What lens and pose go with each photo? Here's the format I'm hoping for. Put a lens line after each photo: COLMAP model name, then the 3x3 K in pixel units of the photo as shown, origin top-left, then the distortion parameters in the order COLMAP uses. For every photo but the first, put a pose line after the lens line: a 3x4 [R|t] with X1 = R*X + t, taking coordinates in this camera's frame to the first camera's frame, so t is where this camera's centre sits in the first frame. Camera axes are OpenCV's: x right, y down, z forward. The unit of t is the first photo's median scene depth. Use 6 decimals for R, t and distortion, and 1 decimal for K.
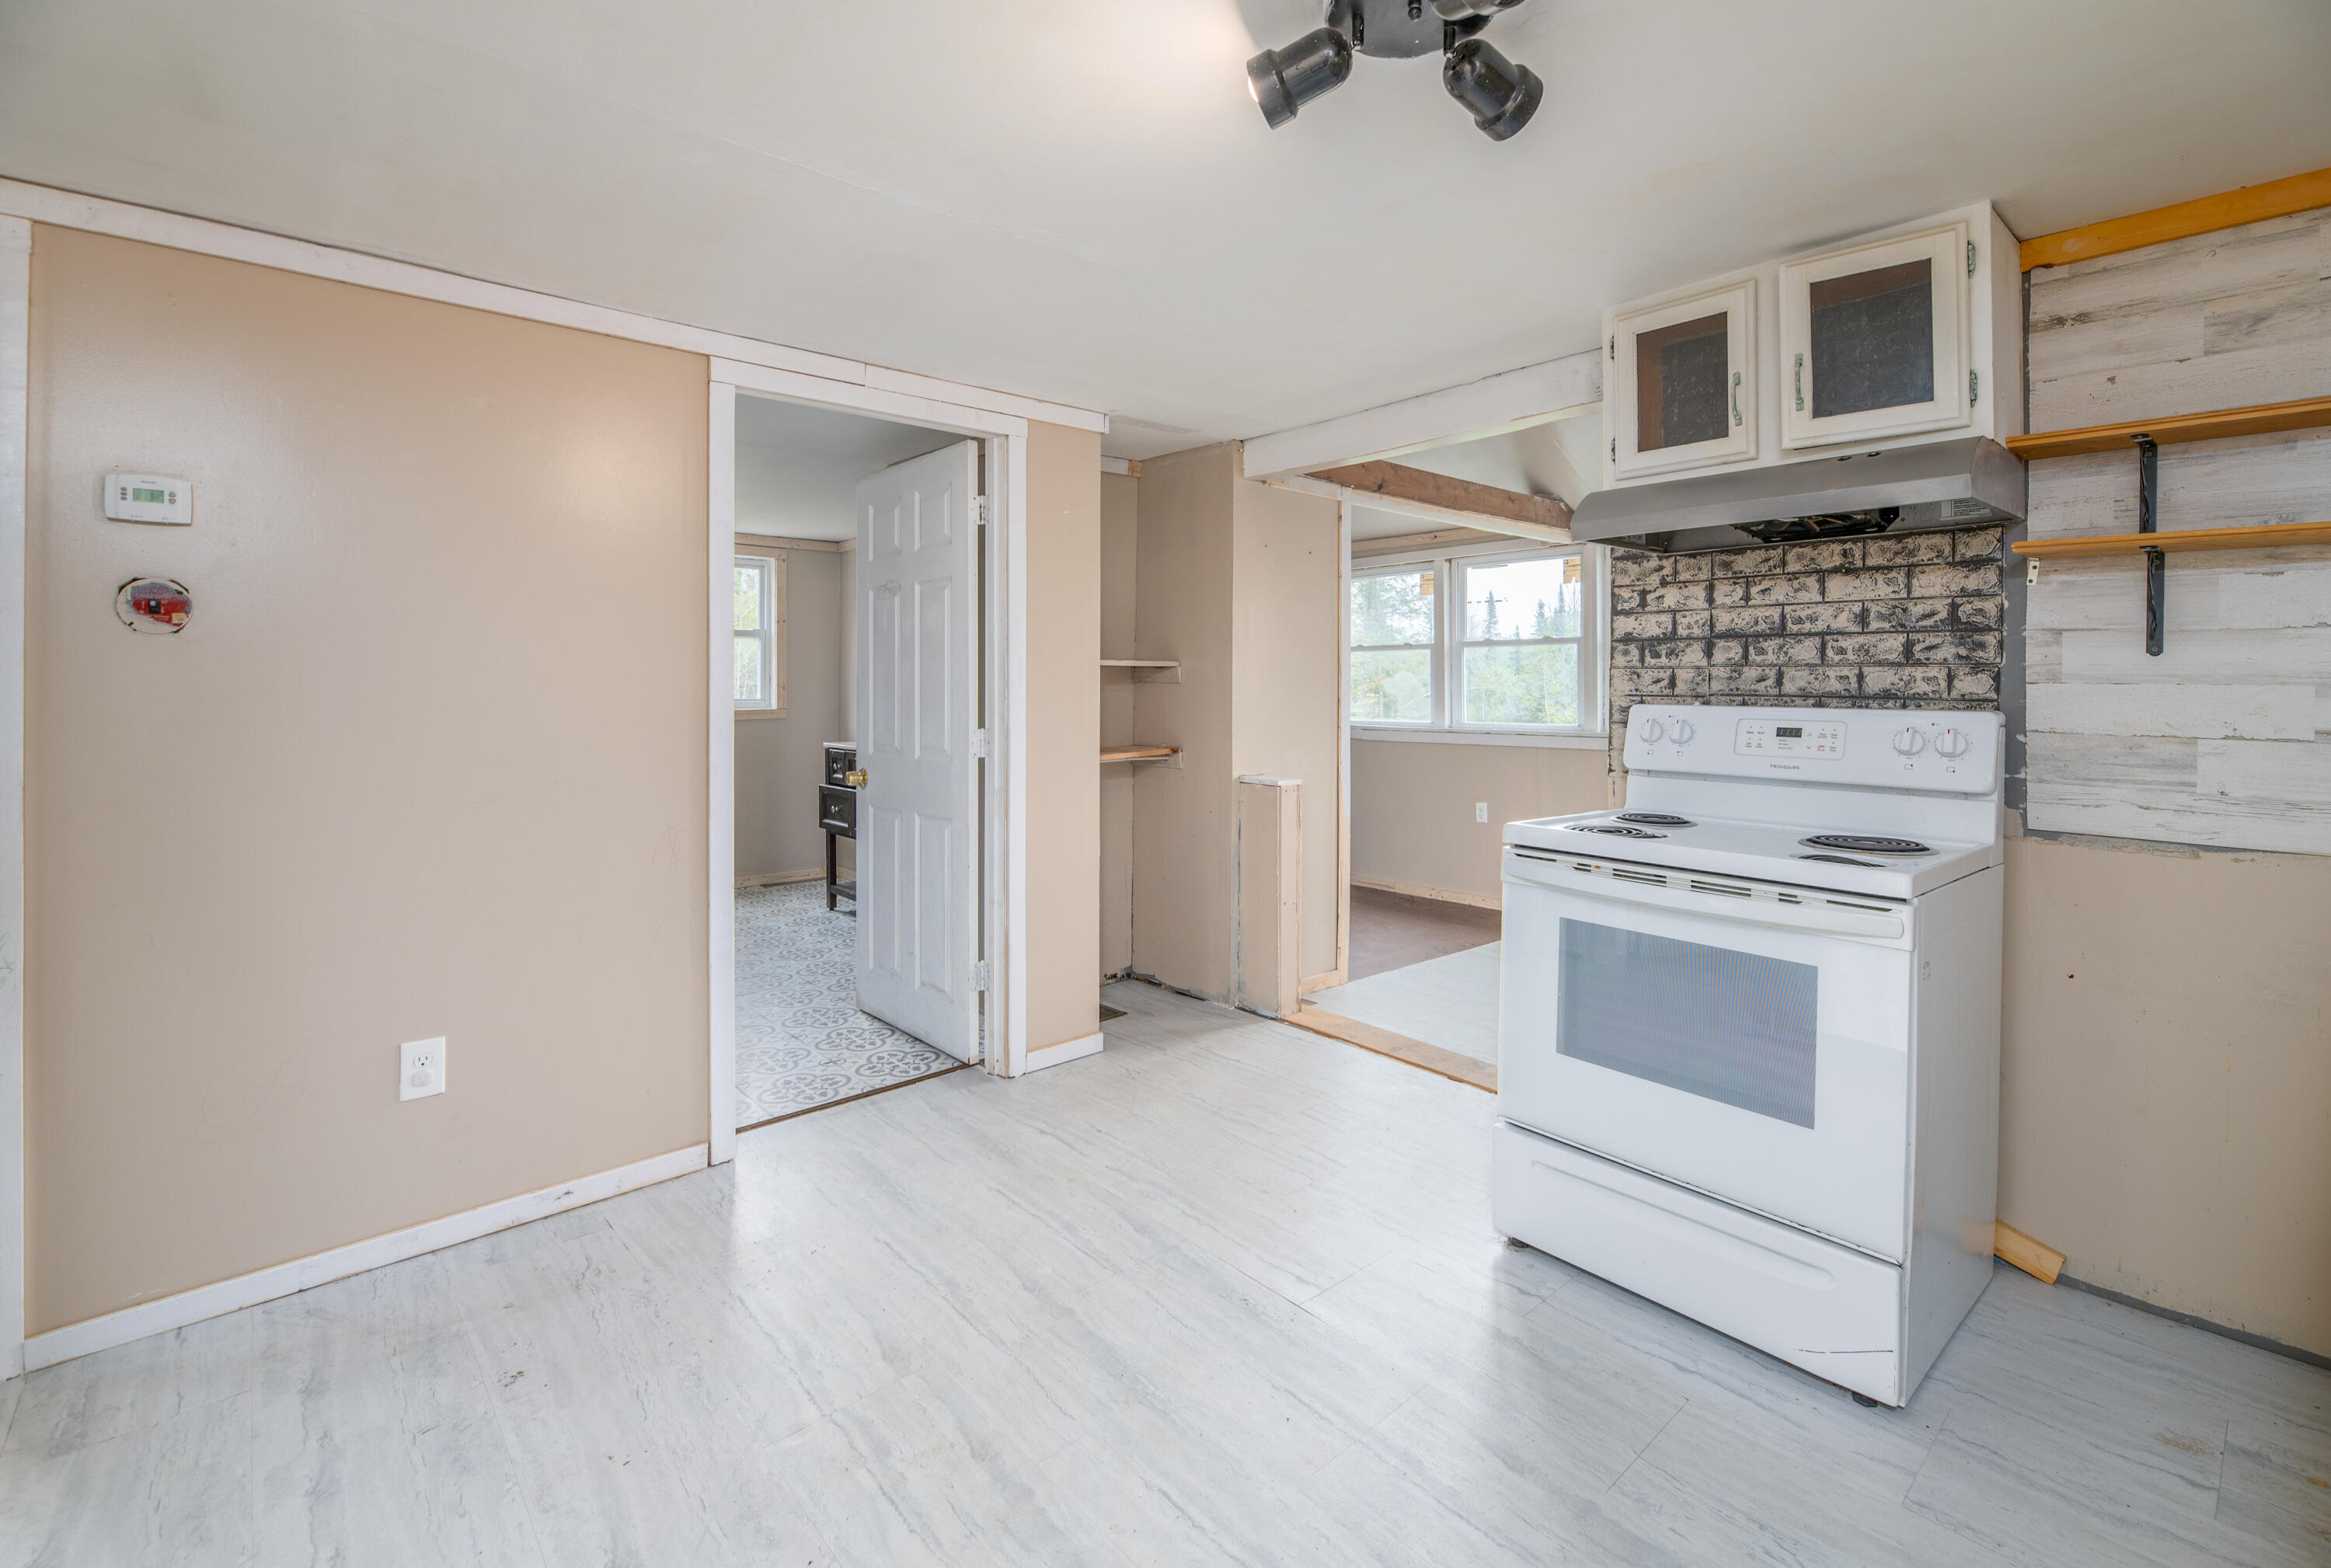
lens RADIAL K [[1016.8, 0, 1167.0], [0, 1016.8, 695.8], [0, 0, 1]] dist [-0.000553, -0.000049]
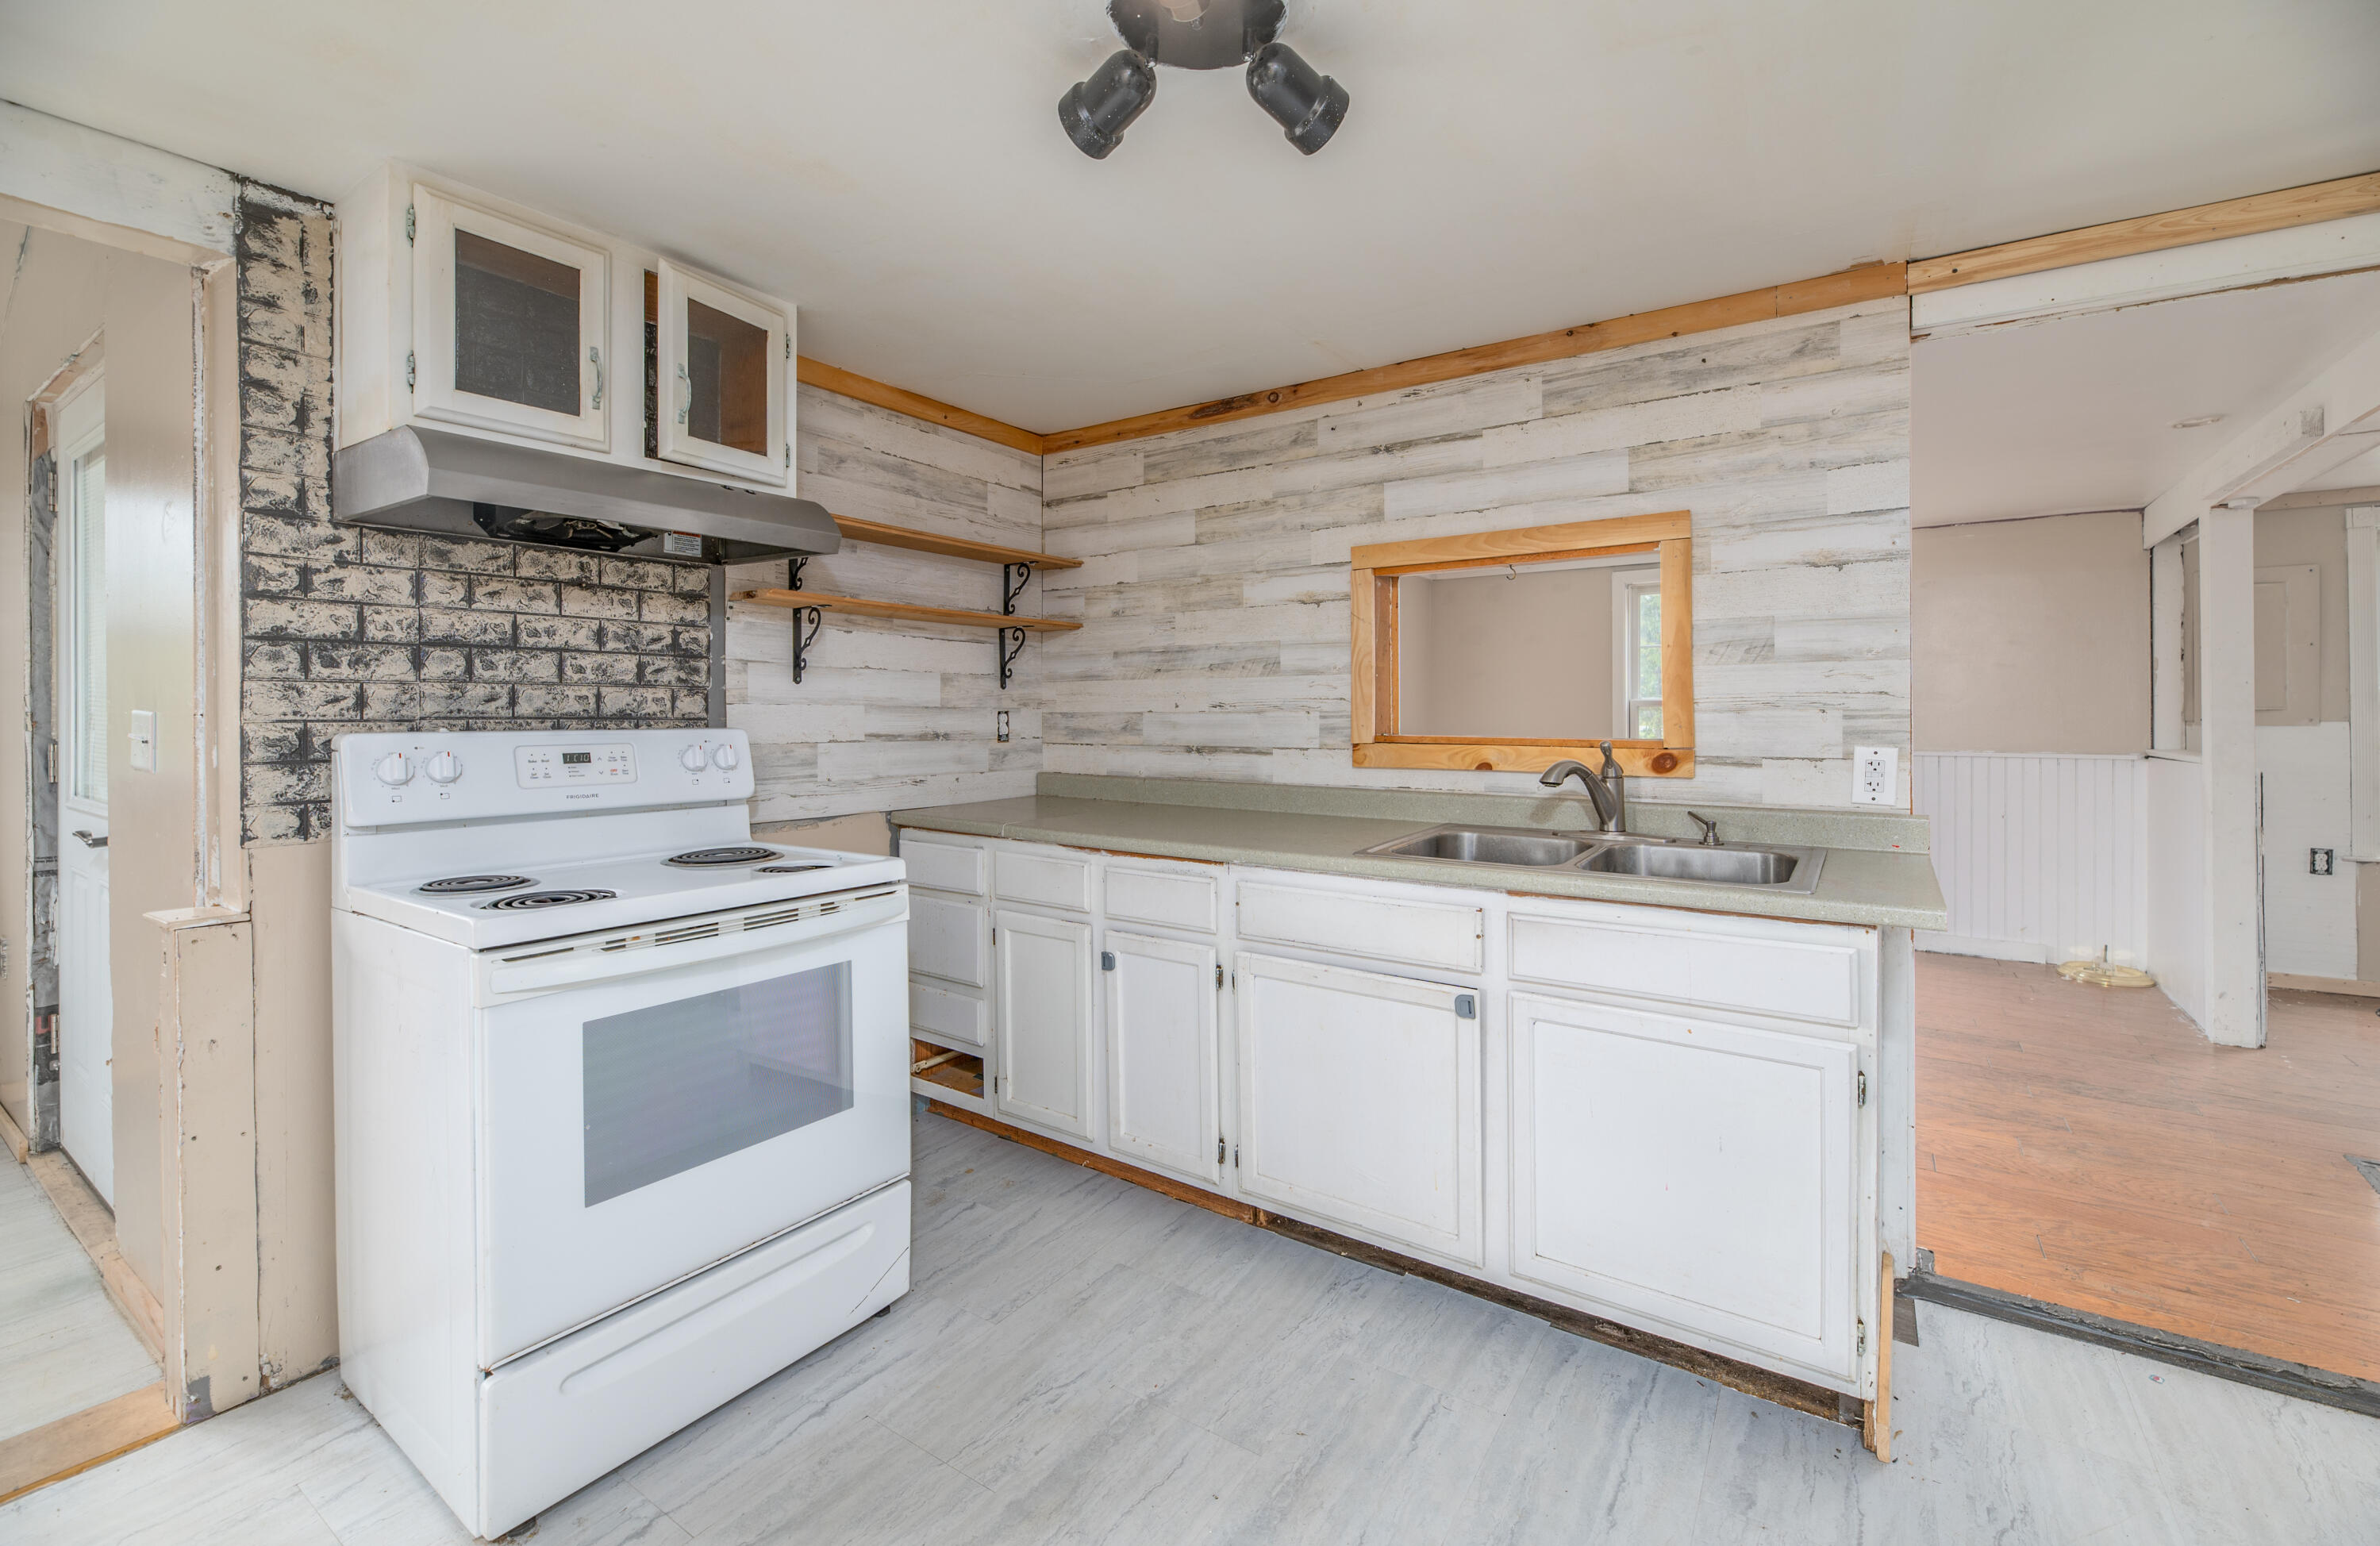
lens RADIAL K [[1097.9, 0, 1087.7], [0, 1097.9, 720.0], [0, 0, 1]] dist [-0.000033, -0.000225]
pose [[-0.241177, -0.018132, 0.970312, -0.434640], [0.006040, 0.999778, 0.020184, -0.014648], [-0.970462, 0.010728, -0.241014, 0.773383]]
